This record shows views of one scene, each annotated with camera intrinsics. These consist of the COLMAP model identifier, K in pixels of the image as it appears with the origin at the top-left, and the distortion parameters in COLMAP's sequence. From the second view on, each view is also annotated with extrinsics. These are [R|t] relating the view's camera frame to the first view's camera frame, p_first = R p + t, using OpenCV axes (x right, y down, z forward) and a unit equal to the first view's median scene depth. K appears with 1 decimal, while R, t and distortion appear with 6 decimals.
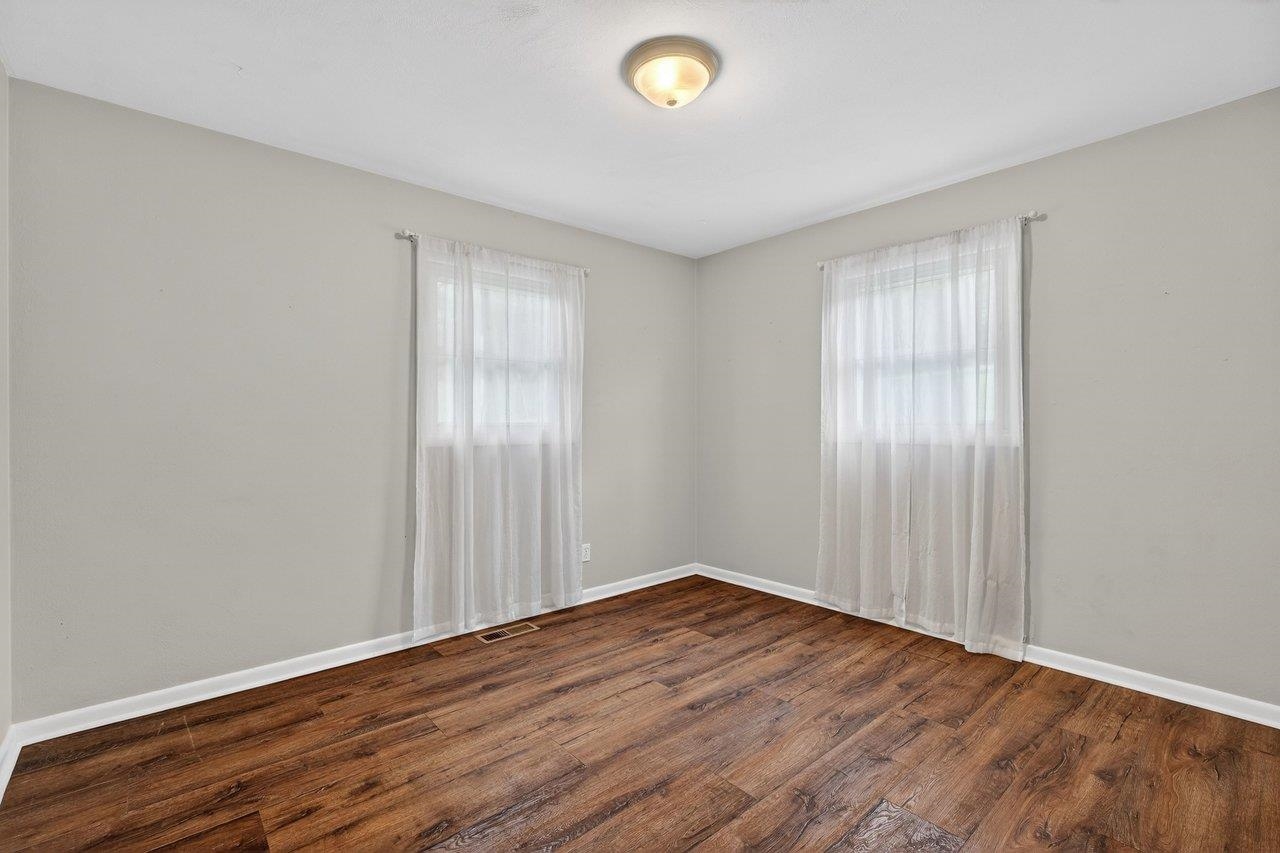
lens RADIAL K [[571.9, 0, 640.0], [0, 571.9, 426.5], [0, 0, 1]] dist [-0.024994, 0.008947]
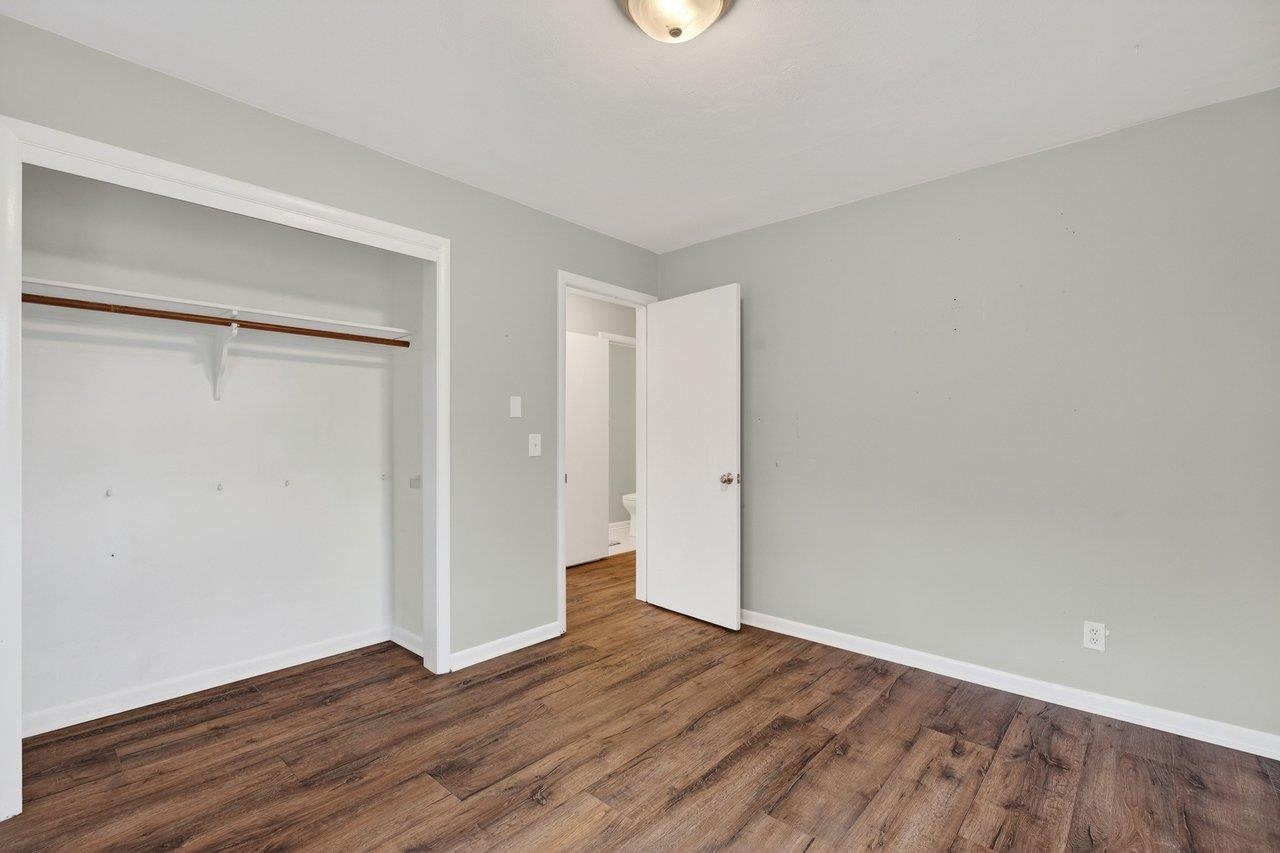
lens RADIAL K [[571.9, 0, 640.0], [0, 571.9, 426.5], [0, 0, 1]] dist [-0.024994, 0.008947]
pose [[-0.992473, -0.000399, -0.122460, 0.247604], [-0.000588, 0.999999, 0.001513, -0.025029], [0.122459, 0.001573, -0.992472, 2.168001]]
